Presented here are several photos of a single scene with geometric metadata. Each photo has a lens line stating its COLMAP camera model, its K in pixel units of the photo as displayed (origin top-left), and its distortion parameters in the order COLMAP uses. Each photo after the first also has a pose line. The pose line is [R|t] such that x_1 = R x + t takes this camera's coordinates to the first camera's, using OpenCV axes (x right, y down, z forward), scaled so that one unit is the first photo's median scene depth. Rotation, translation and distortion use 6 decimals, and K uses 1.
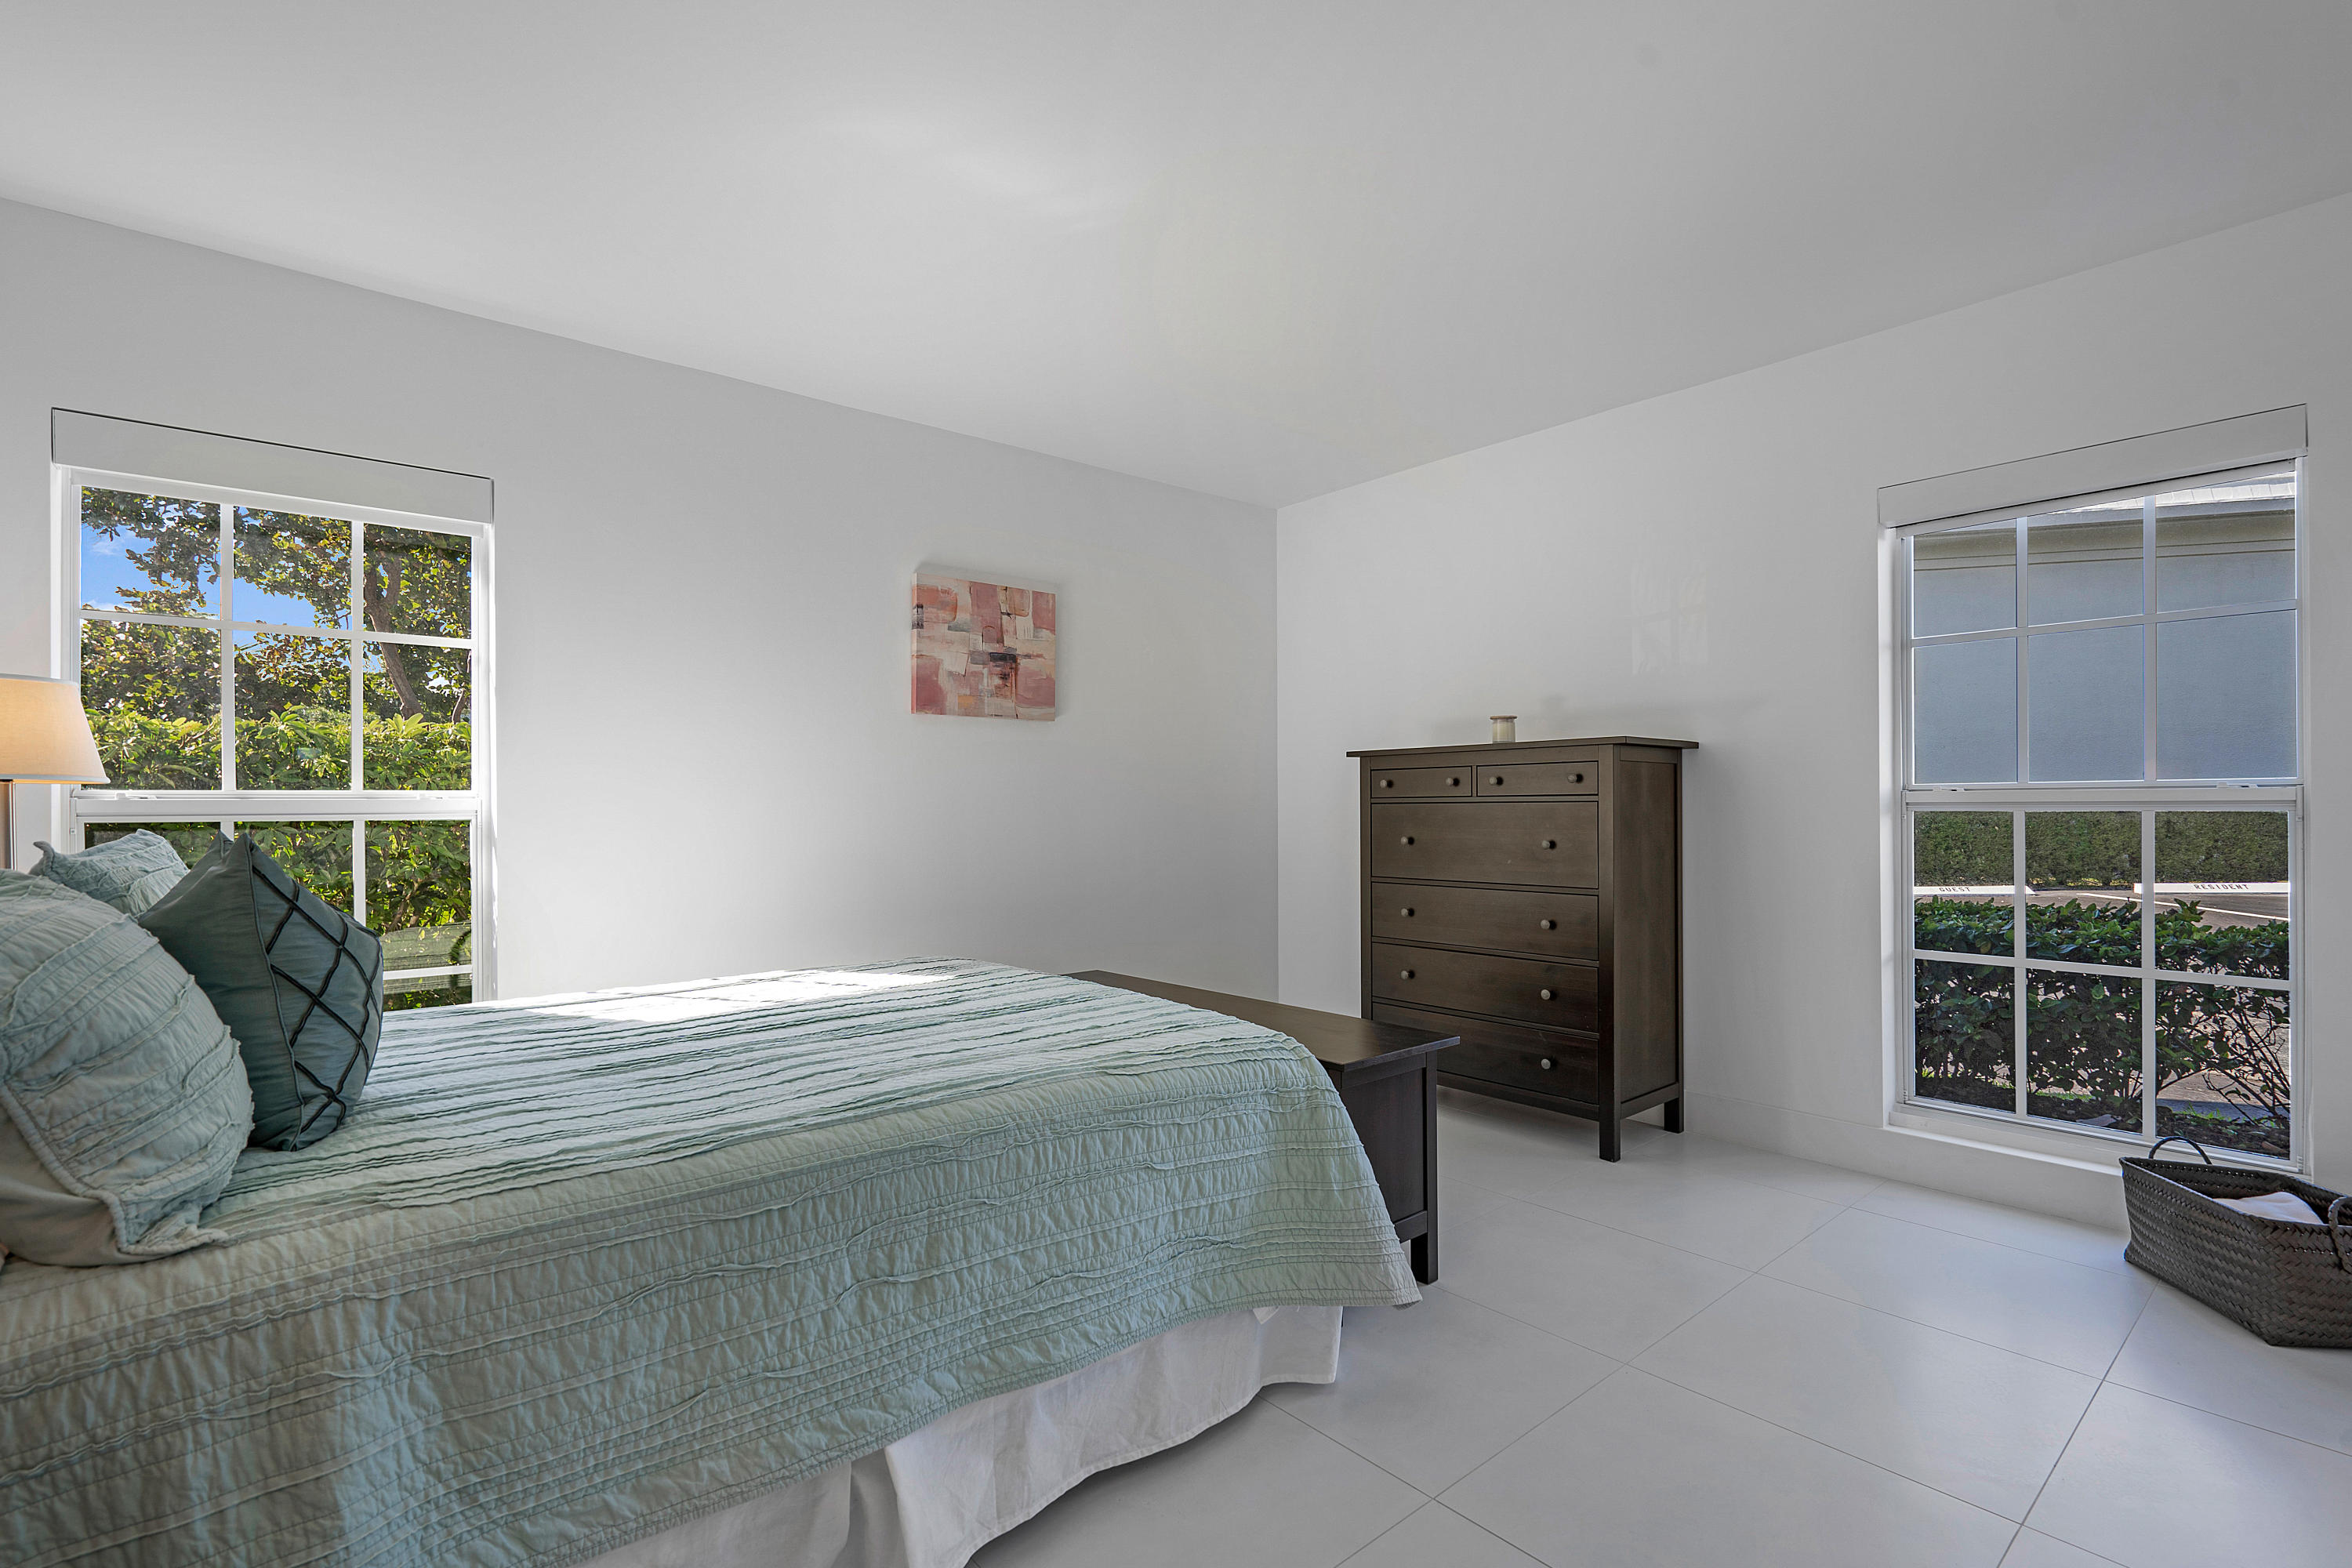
lens RADIAL K [[1083.6, 0, 1174.0], [0, 1083.6, 796.7], [0, 0, 1]] dist [0.002336, 0.000415]
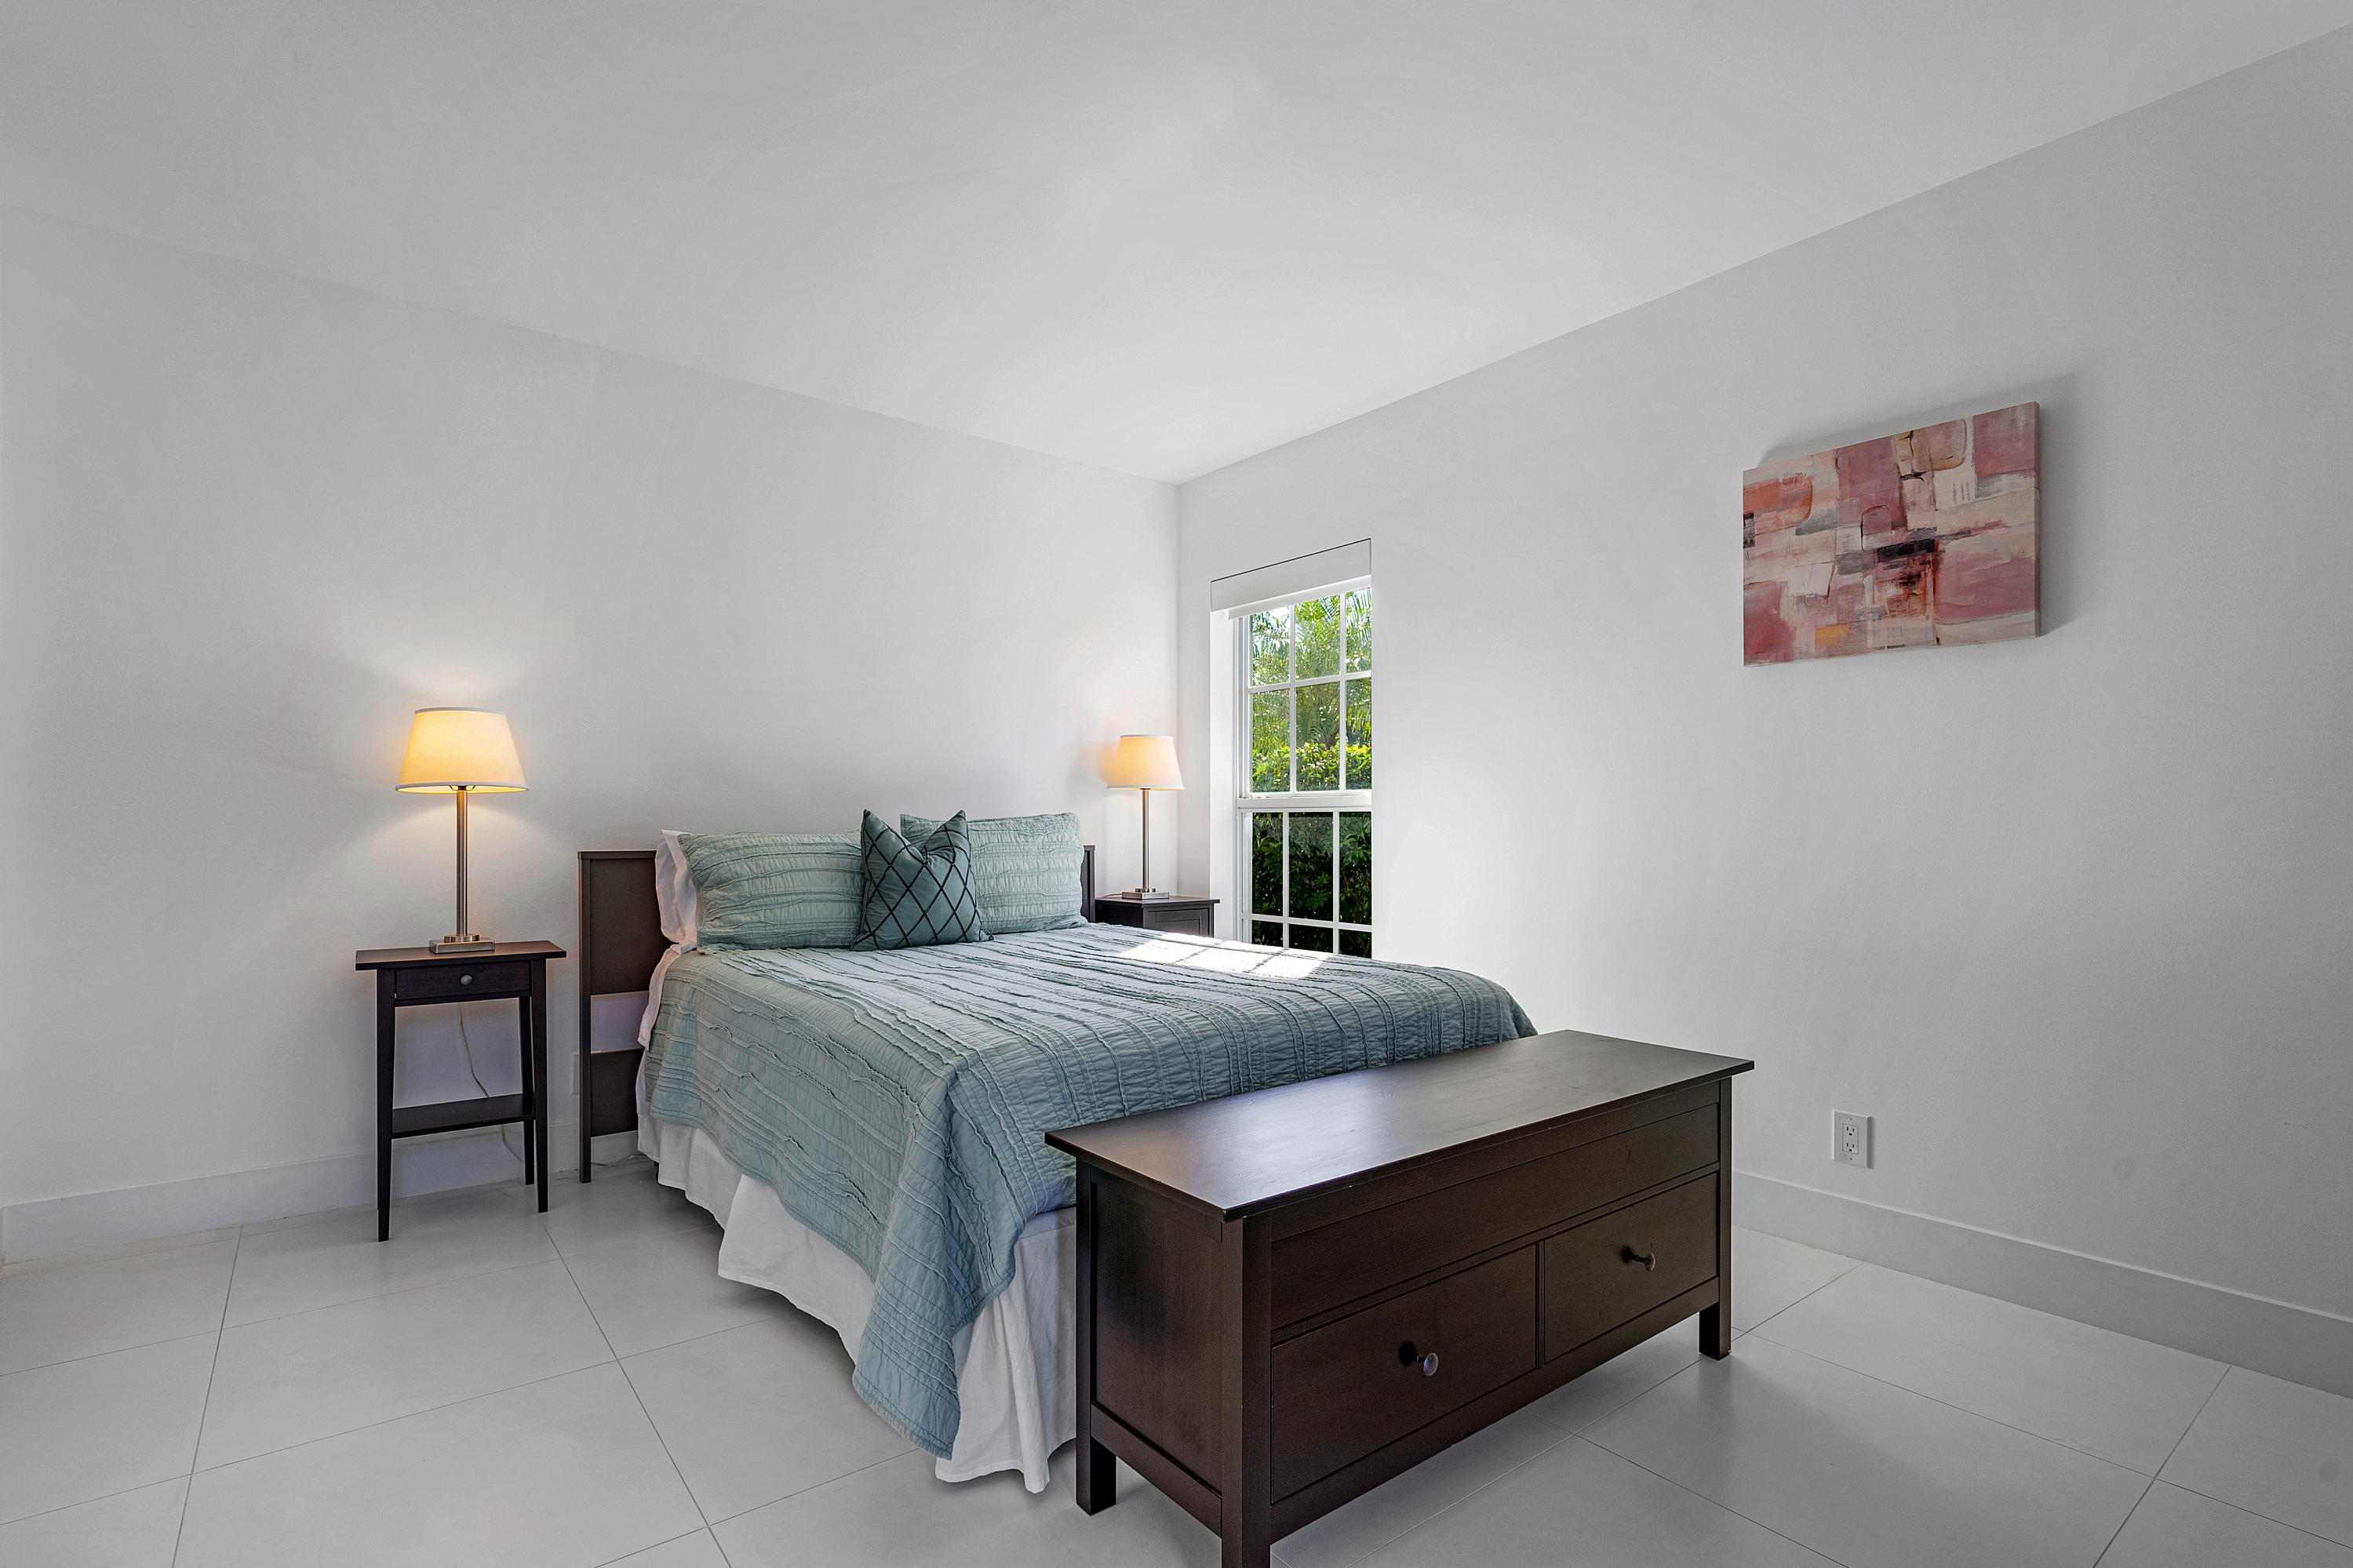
lens RADIAL K [[1083.9, 0, 1173.9], [0, 1083.9, 801.4], [0, 0, 1]] dist [0.002336, 0.000415]
pose [[-0.035106, -0.013110, -0.999298, 0.469934], [0.005953, 0.999893, -0.013327, 0.018937], [0.999366, -0.006417, -0.035024, 0.617230]]
